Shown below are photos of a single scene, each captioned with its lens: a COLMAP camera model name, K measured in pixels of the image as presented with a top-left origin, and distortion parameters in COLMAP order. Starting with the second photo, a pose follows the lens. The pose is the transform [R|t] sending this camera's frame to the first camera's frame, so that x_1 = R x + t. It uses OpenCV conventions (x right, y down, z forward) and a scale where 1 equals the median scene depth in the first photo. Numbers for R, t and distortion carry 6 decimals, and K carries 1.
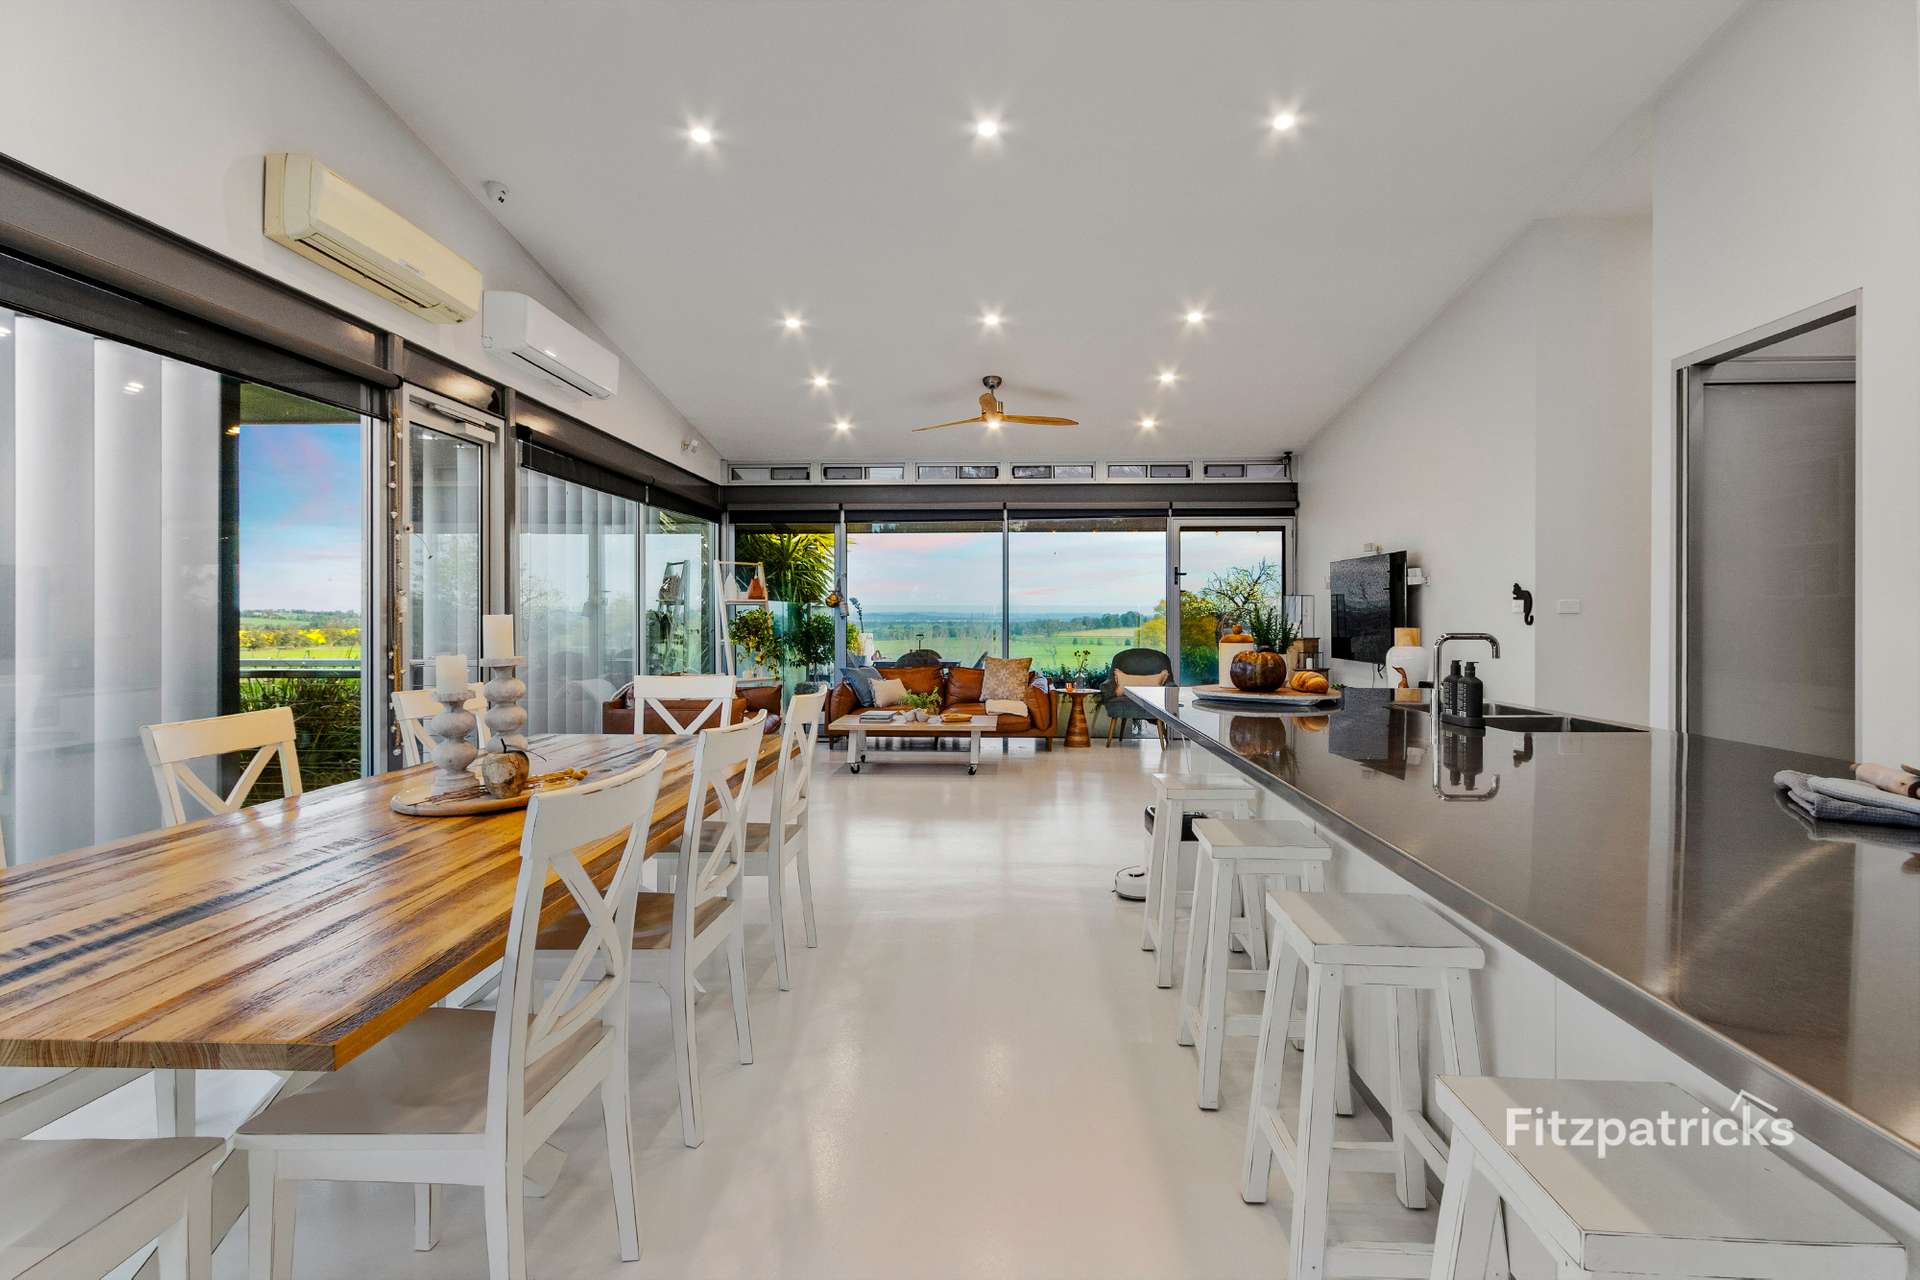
lens RADIAL K [[884.6, 0, 960.6], [0, 884.6, 614.7], [0, 0, 1]] dist [0.001821, -0.000570]
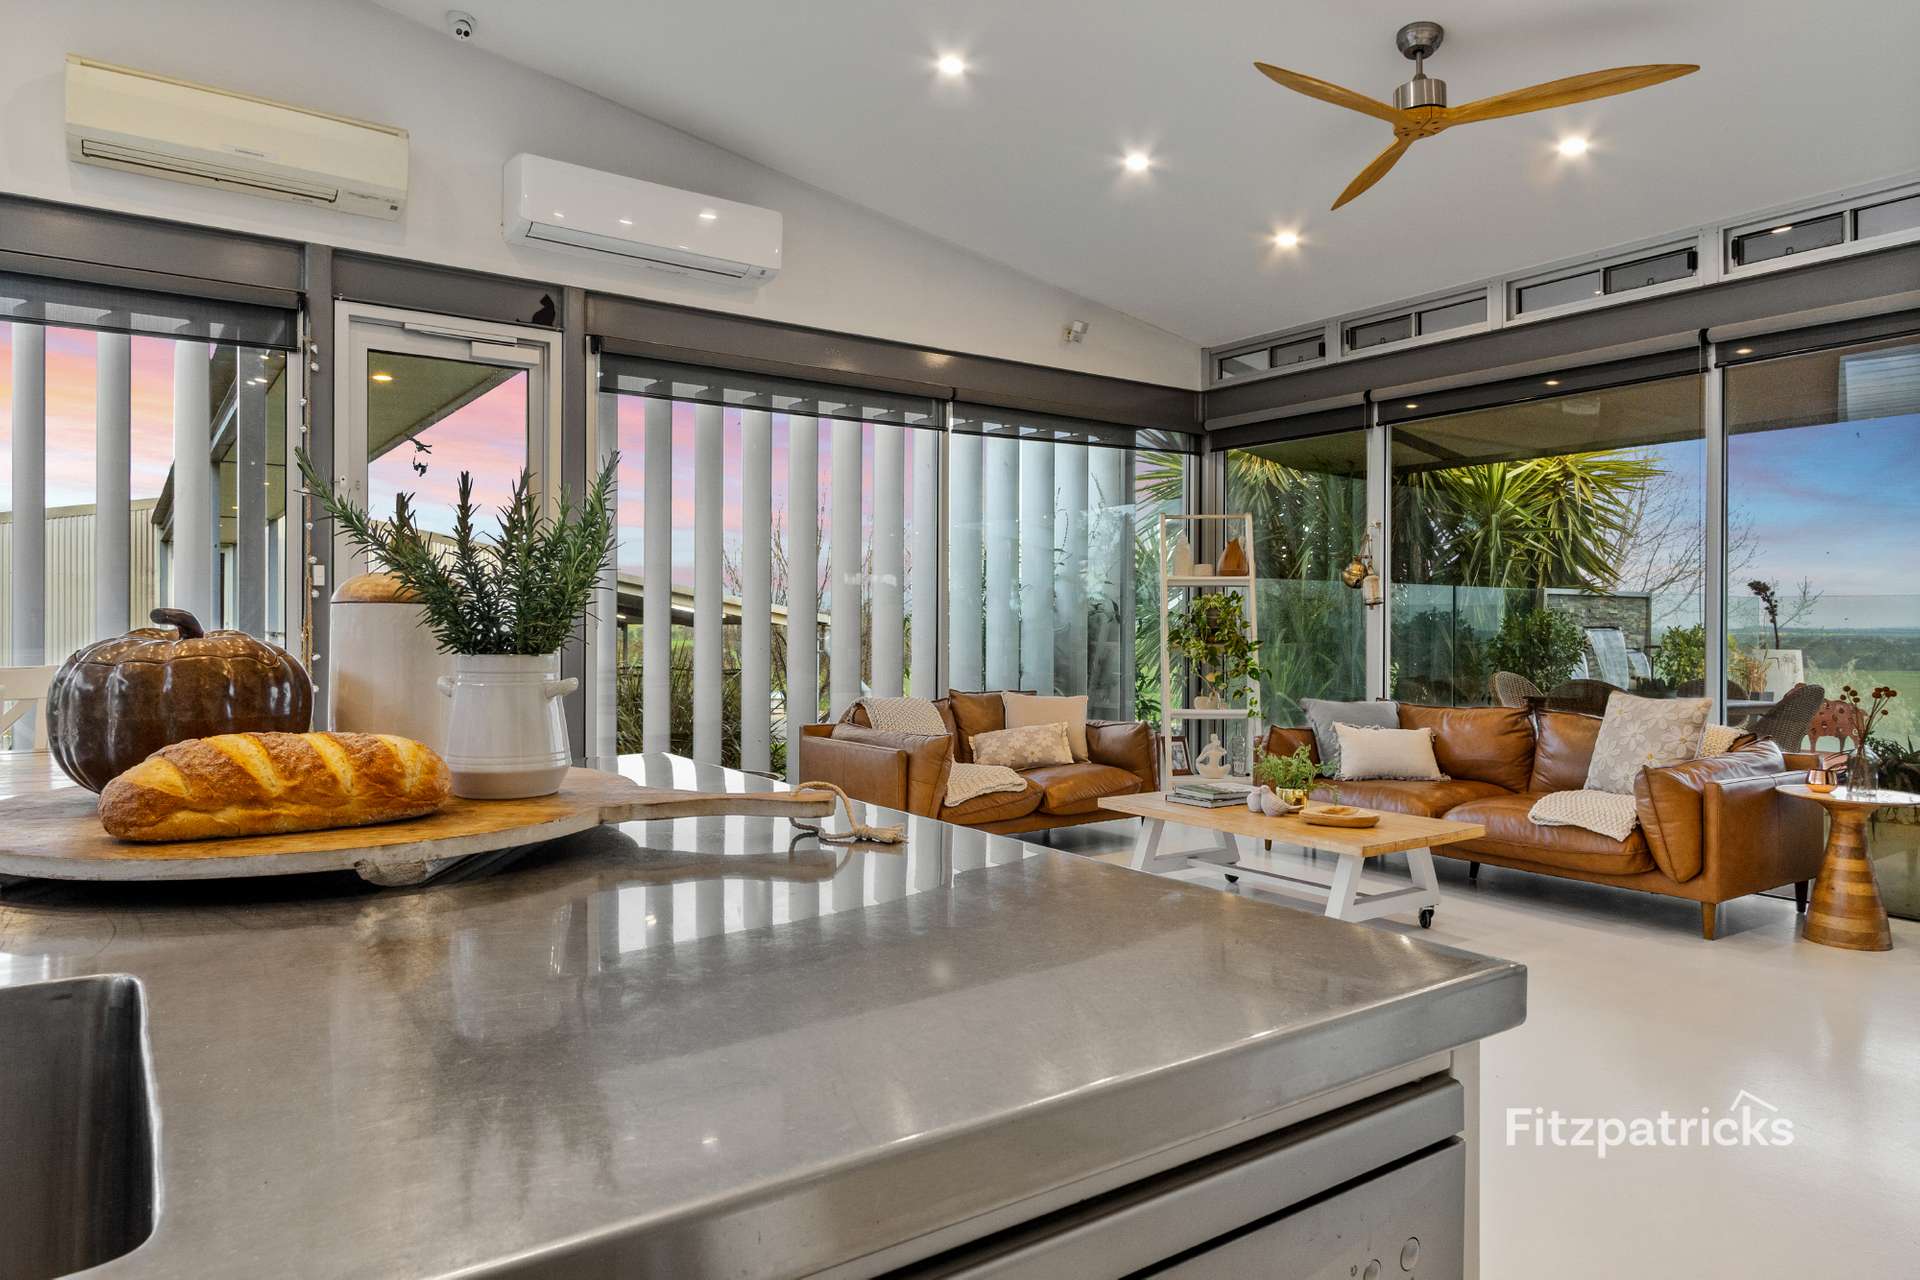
lens RADIAL K [[1196.9, 0, 954.5], [0, 1196.9, 629.9], [0, 0, 1]] dist [0.006371, 0.000233]
pose [[0.616469, 0.005084, -0.787363, 0.287573], [-0.002676, 0.999987, 0.004362, 0.015216], [0.787374, -0.000582, 0.616475, 0.380709]]
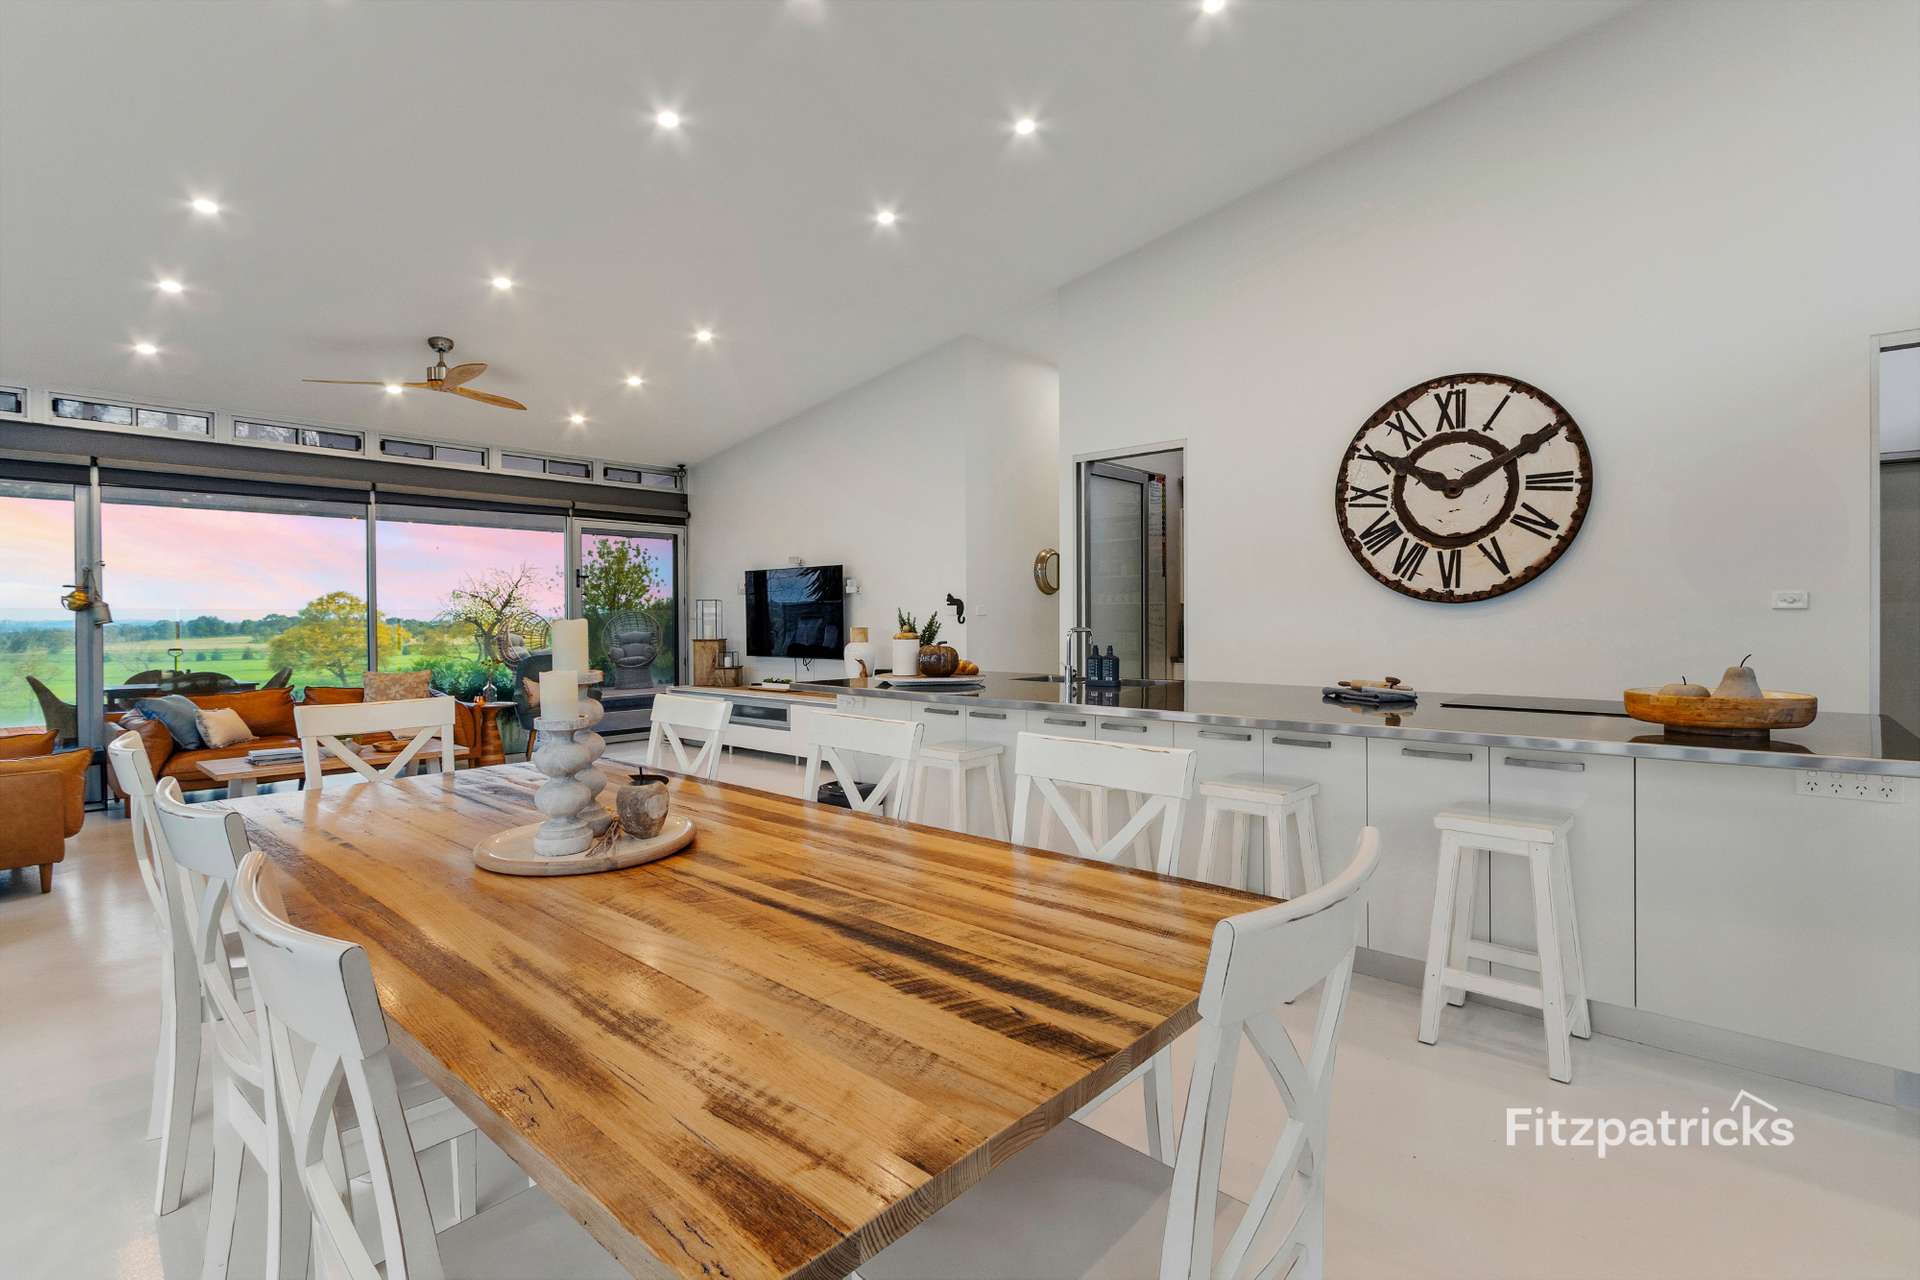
lens RADIAL K [[898.0, 0, 953.3], [0, 898.0, 623.8], [0, 0, 1]] dist [0.000703, -0.000103]
pose [[0.634376, -0.010337, 0.772956, -0.260985], [0.006059, 0.999946, 0.008400, -0.000102], [-0.773001, -0.000645, 0.634404, 0.062058]]
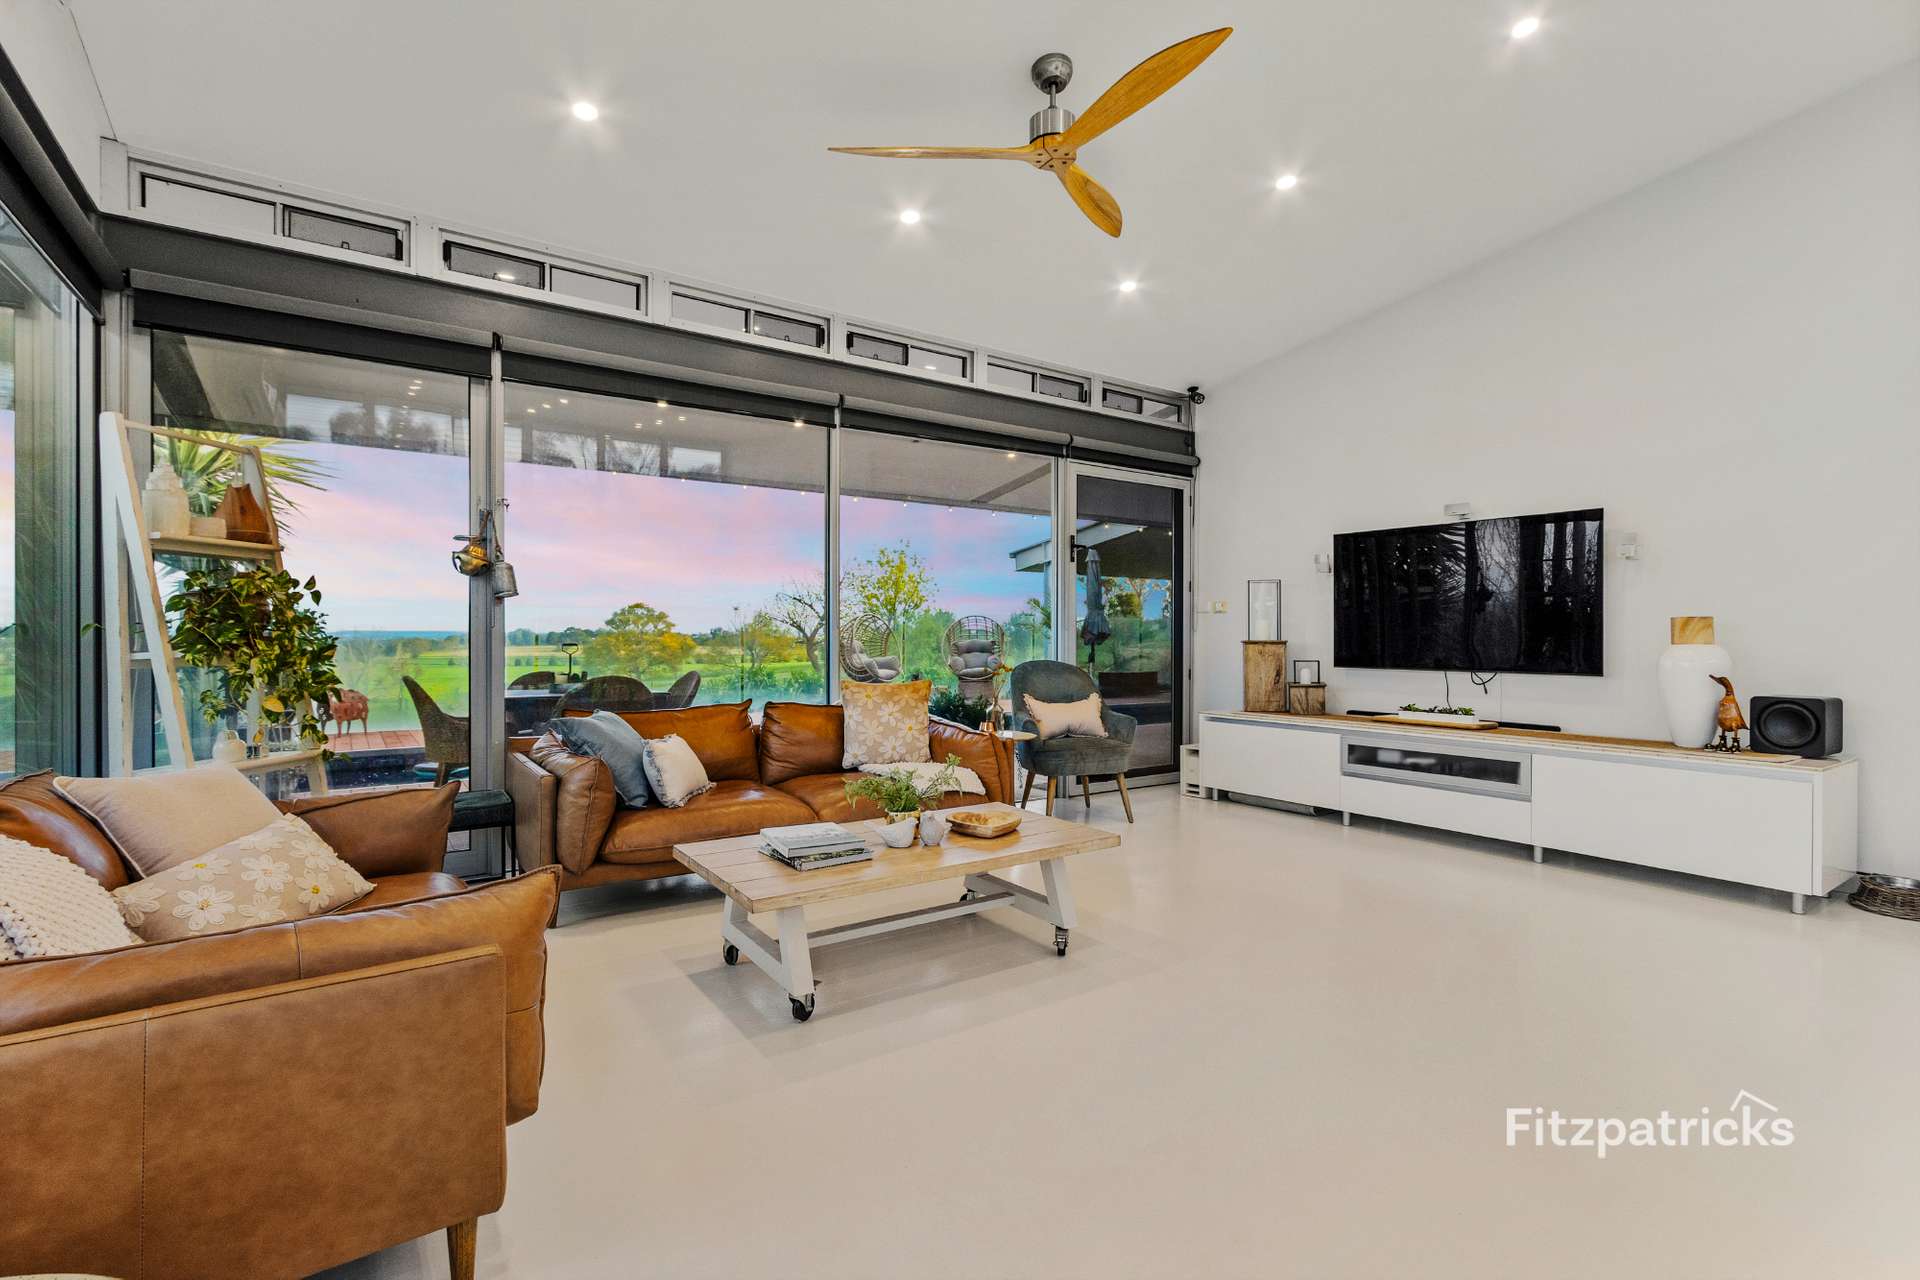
lens RADIAL K [[865.4, 0, 954.6], [0, 865.4, 640.2], [0, 0, 1]] dist [0.000942, 0.000371]
pose [[0.792733, -0.002660, 0.609563, -0.224377], [-0.002257, 0.999971, 0.007299, 0.020055], [-0.609564, -0.007162, 0.792704, 0.554990]]
